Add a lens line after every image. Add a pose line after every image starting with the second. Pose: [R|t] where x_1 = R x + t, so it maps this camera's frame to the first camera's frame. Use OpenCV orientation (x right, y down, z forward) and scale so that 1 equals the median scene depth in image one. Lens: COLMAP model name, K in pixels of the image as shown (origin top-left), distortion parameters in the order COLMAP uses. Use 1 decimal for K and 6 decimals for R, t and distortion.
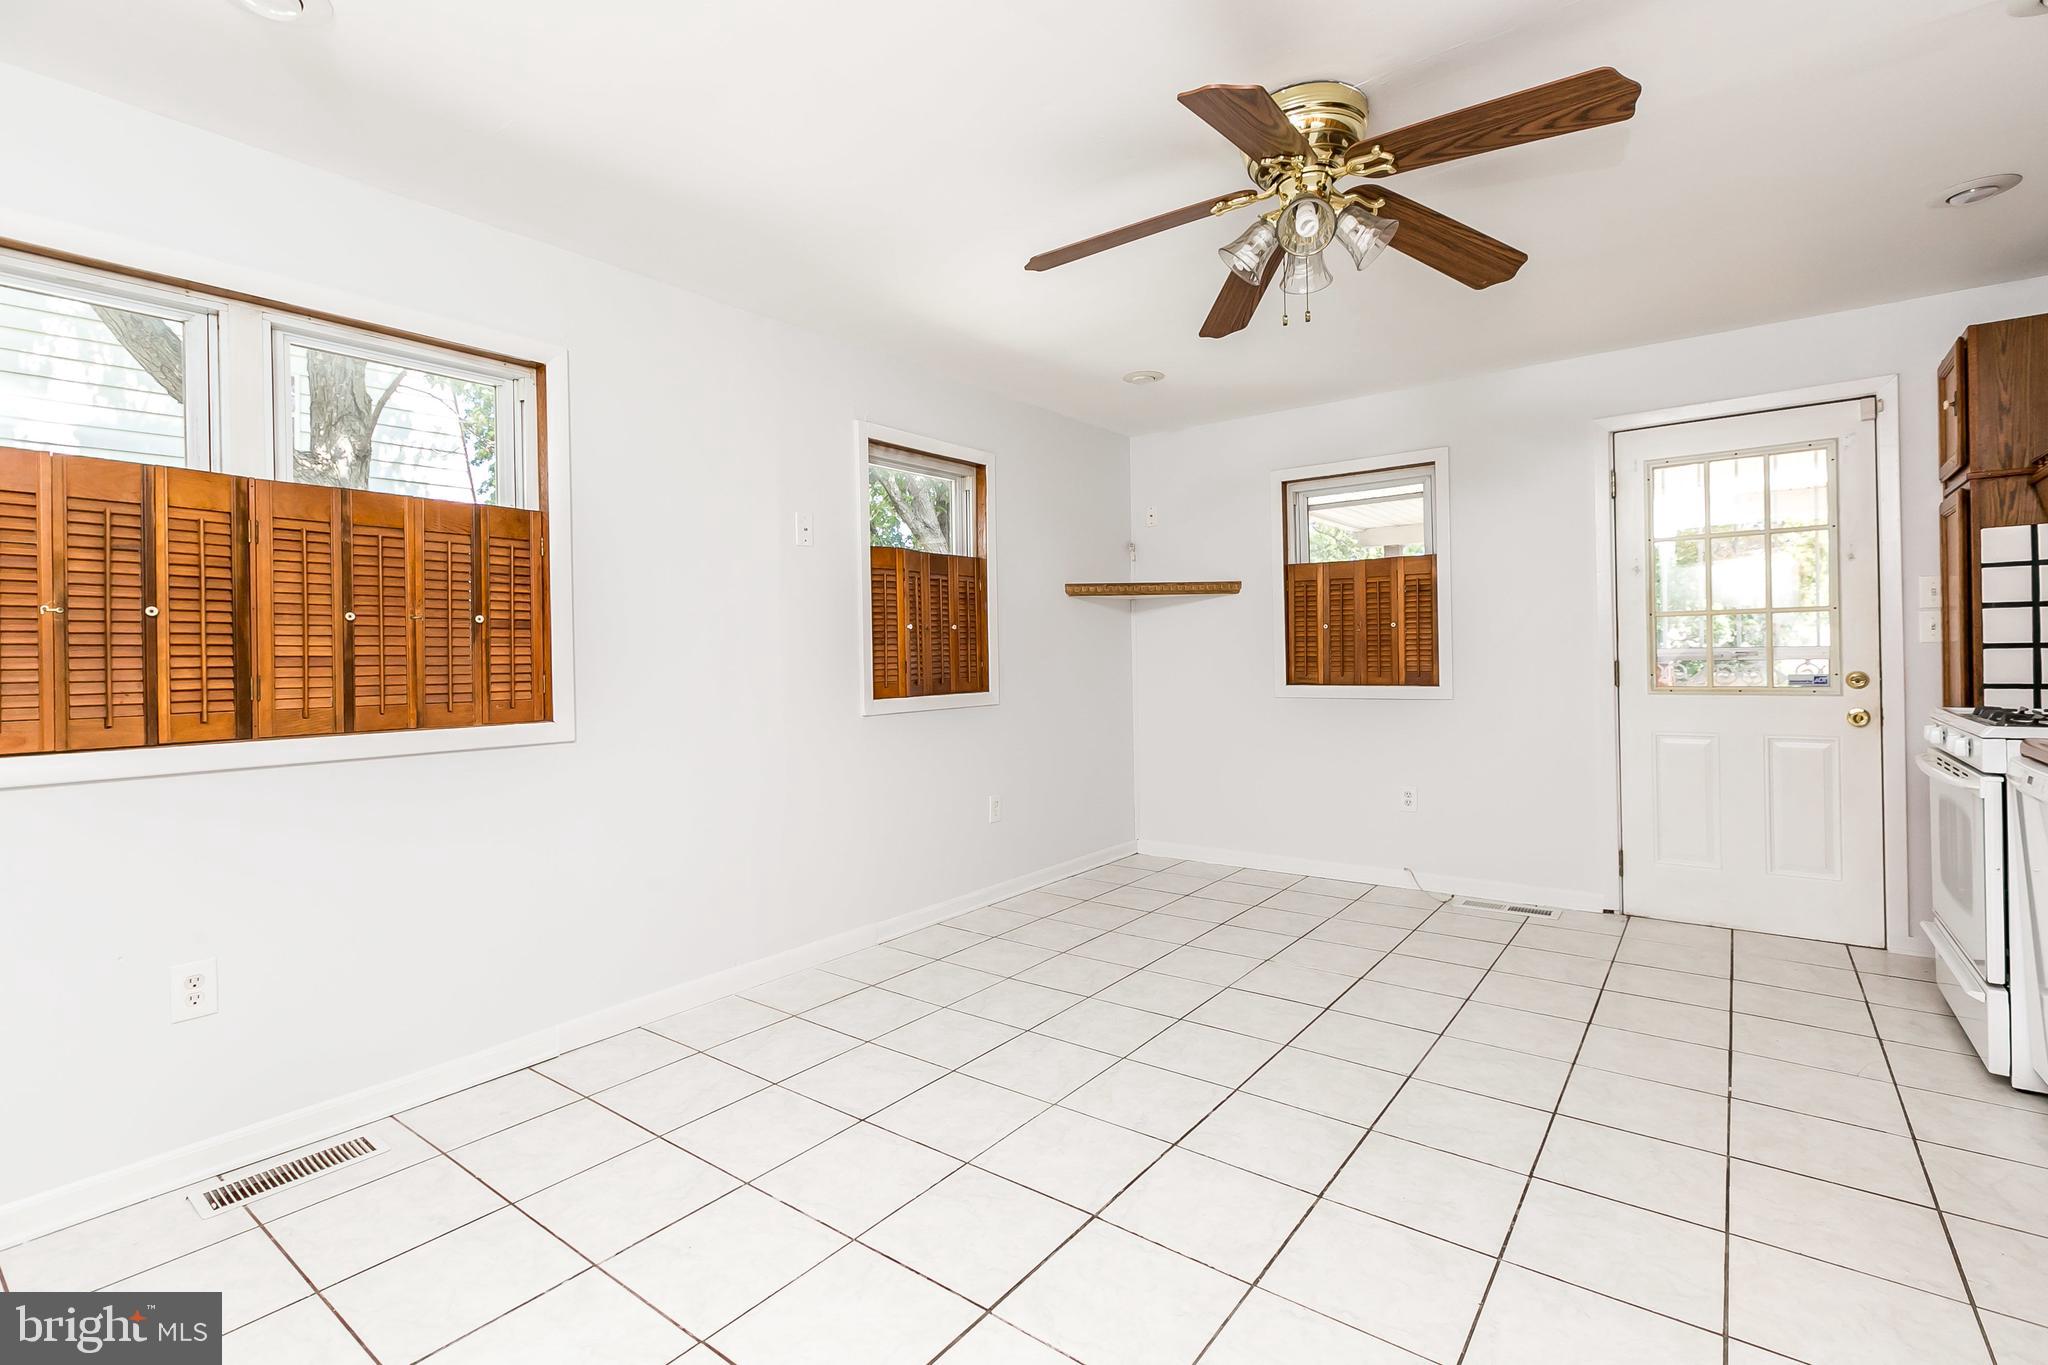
lens RADIAL K [[937.5, 0, 1019.1], [0, 937.5, 653.2], [0, 0, 1]] dist [-0.001934, -0.000036]
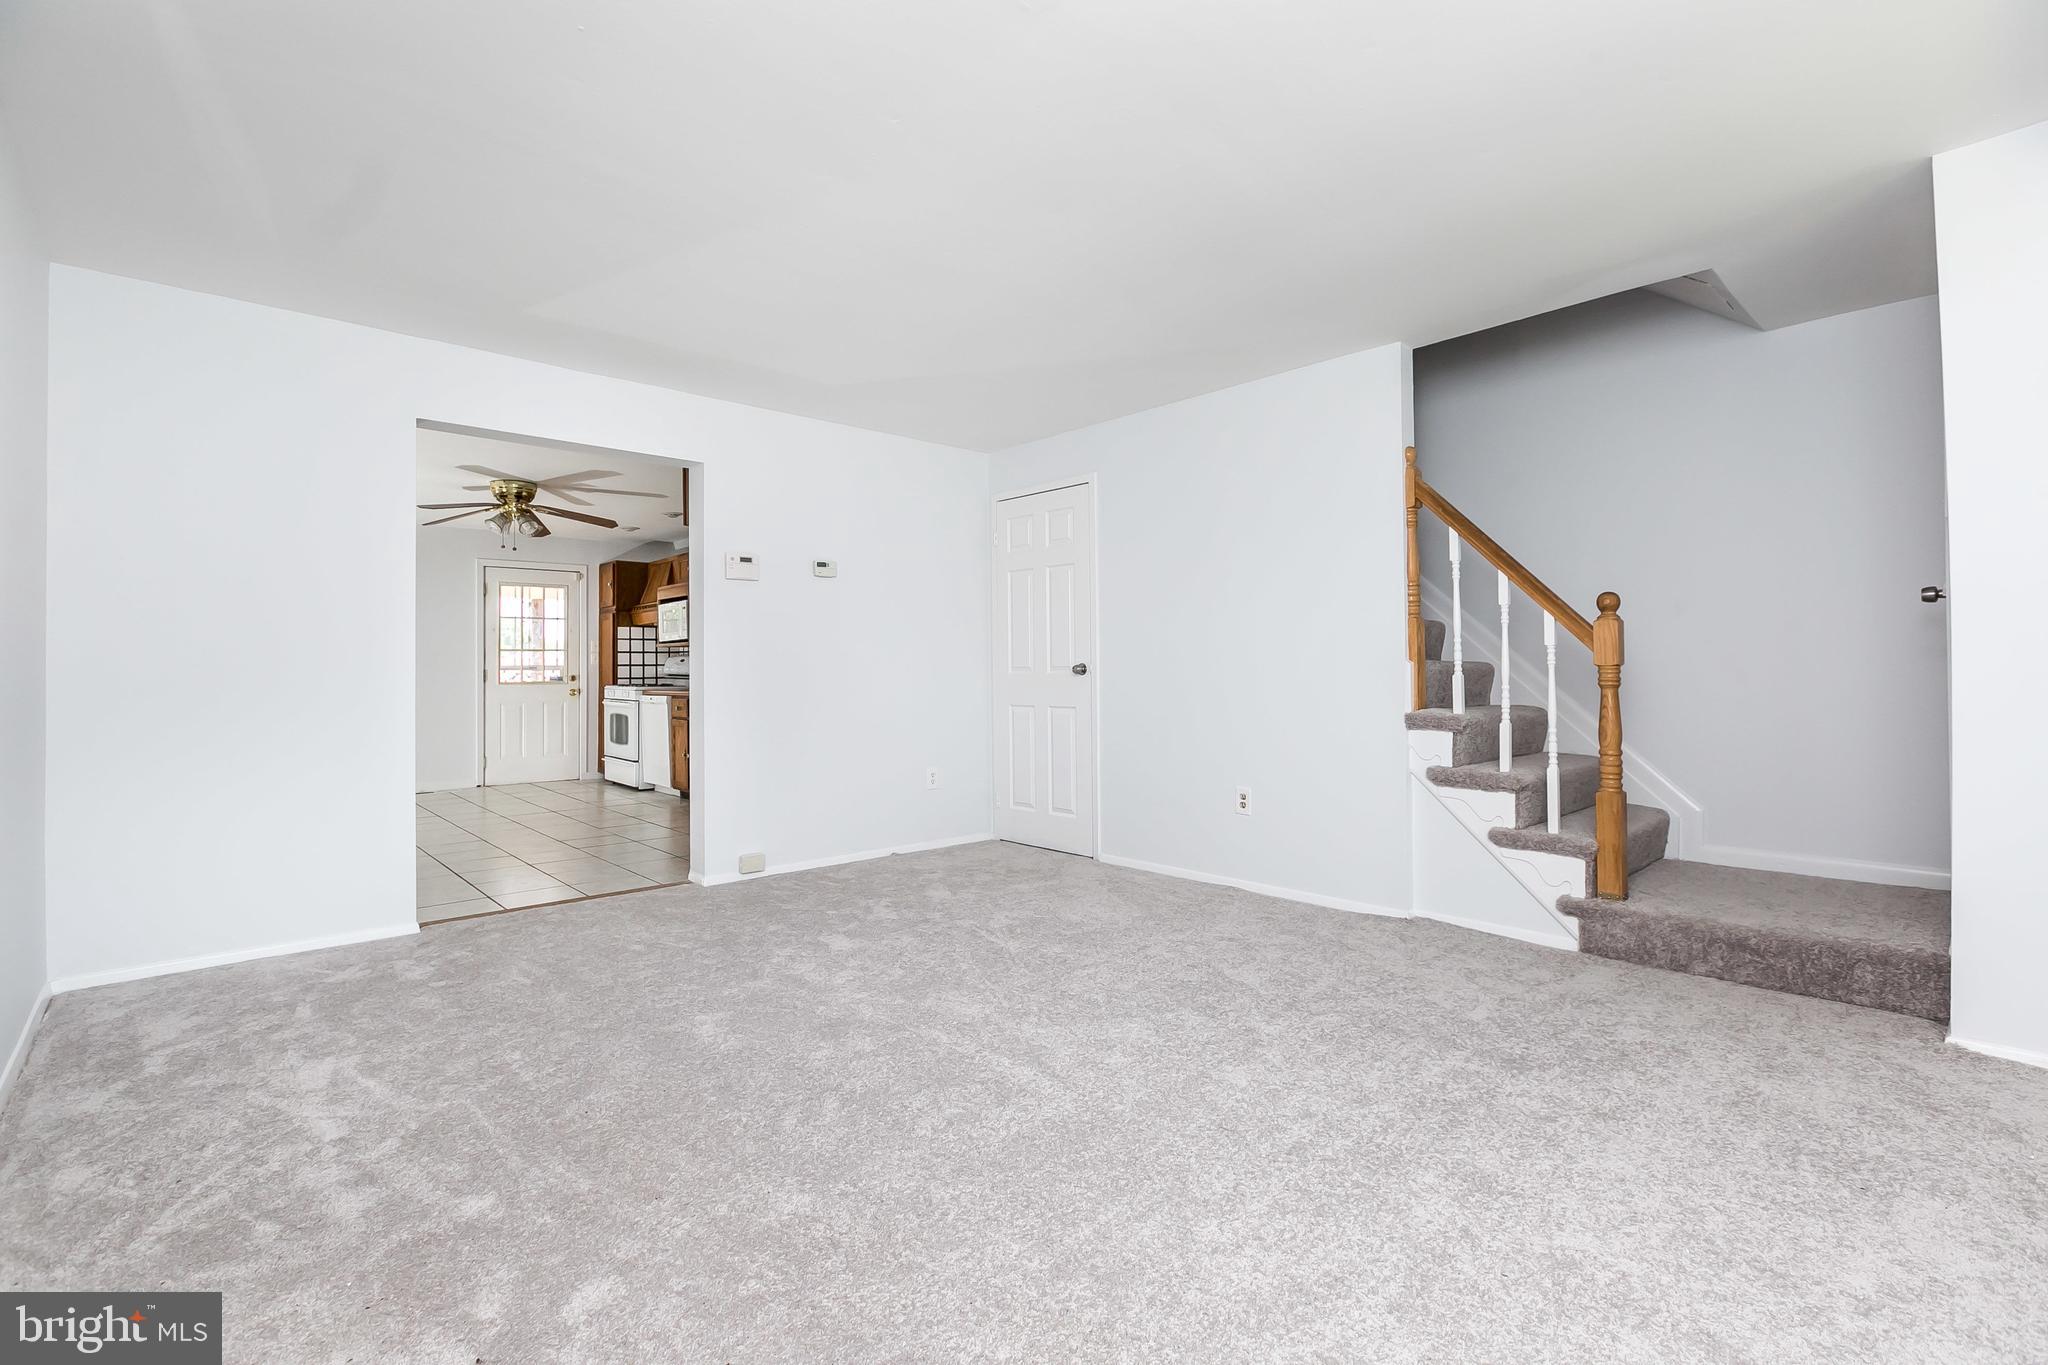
lens RADIAL K [[926.0, 0, 1024.0], [0, 926.0, 663.5], [0, 0, 1]] dist [0.000996, 0.000038]
pose [[0.181592, 0.026348, 0.983021, -1.287049], [-0.000088, 0.999641, -0.026778, 0.051170], [-0.983374, 0.004776, 0.181529, -0.644907]]
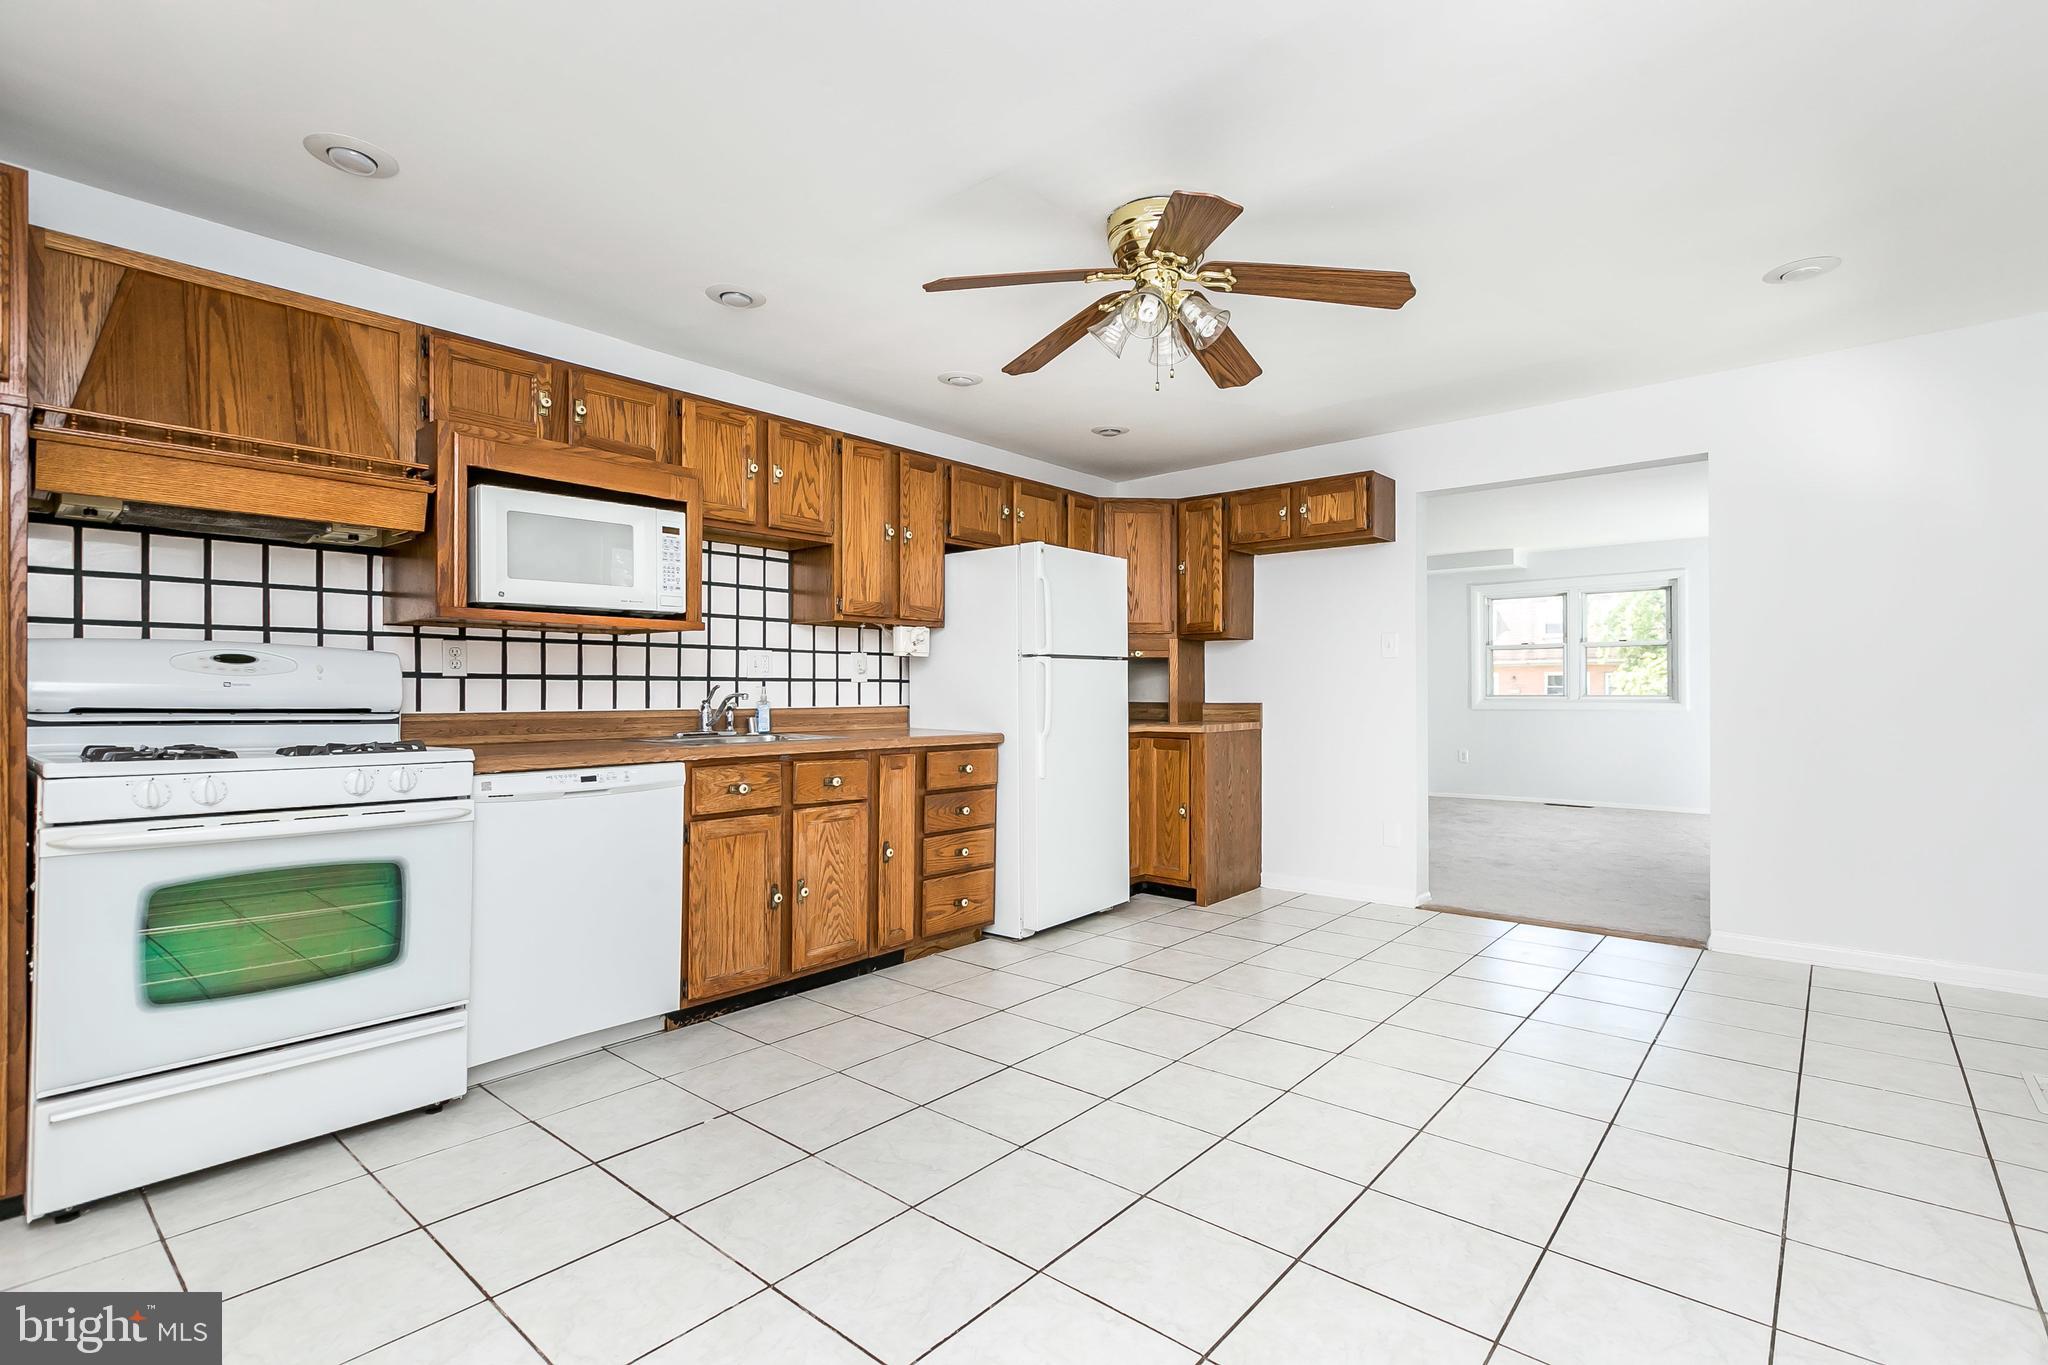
lens RADIAL K [[948.0, 0, 1032.9], [0, 948.0, 677.4], [0, 0, 1]] dist [0.000167, -0.000177]
pose [[-0.998217, 0.021531, 0.055676, 0.222660], [0.020337, 0.999553, -0.021924, 0.021527], [-0.056123, -0.020753, -0.998208, 1.228005]]
